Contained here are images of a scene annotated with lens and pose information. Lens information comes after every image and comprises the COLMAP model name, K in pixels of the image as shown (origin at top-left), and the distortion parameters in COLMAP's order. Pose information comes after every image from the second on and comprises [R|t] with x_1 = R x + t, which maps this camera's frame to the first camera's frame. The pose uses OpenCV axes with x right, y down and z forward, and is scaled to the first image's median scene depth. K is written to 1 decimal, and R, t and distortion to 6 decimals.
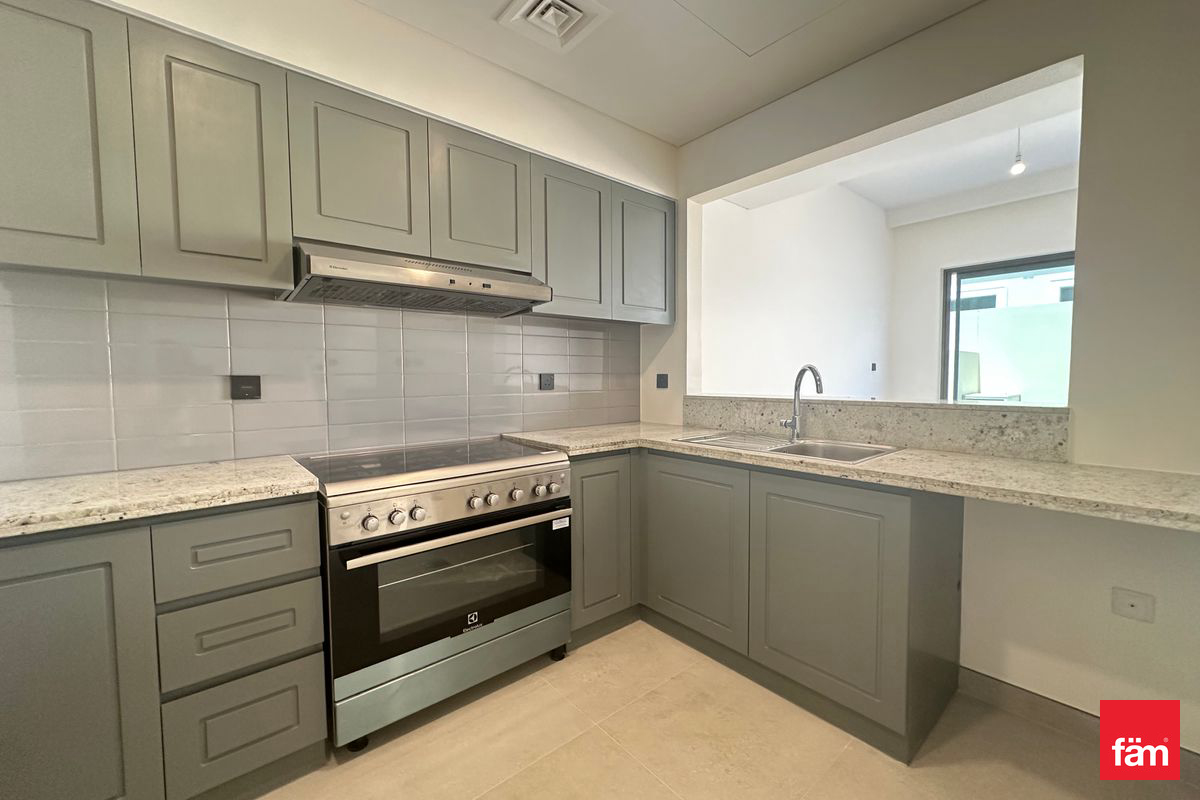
lens RADIAL K [[481.4, 0, 597.8], [0, 481.4, 396.8], [0, 0, 1]] dist [-0.001681, 0.000117]
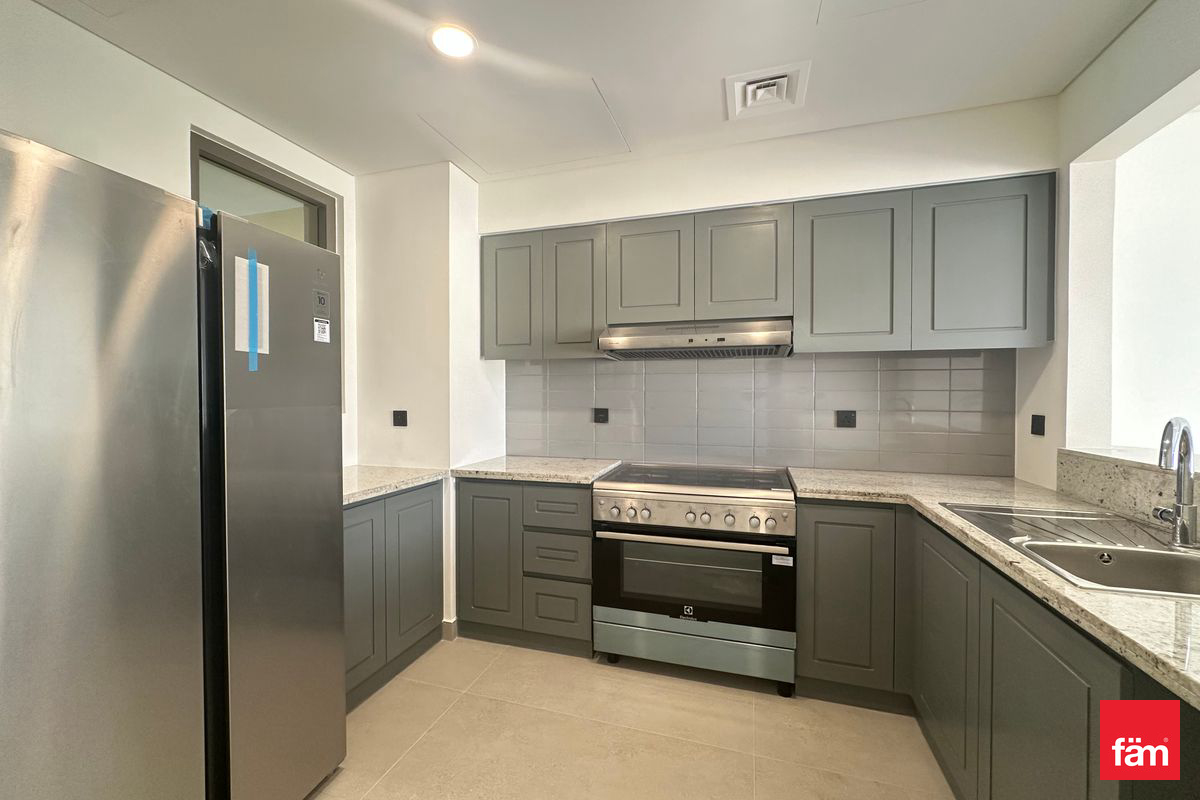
lens RADIAL K [[481.4, 0, 600.6], [0, 481.4, 398.1], [0, 0, 1]] dist [-0.001681, 0.000117]
pose [[0.532778, 0.015694, -0.846109, 0.588314], [-0.043331, 0.999022, -0.008754, -0.058267], [0.845145, 0.041327, 0.532937, 0.112156]]
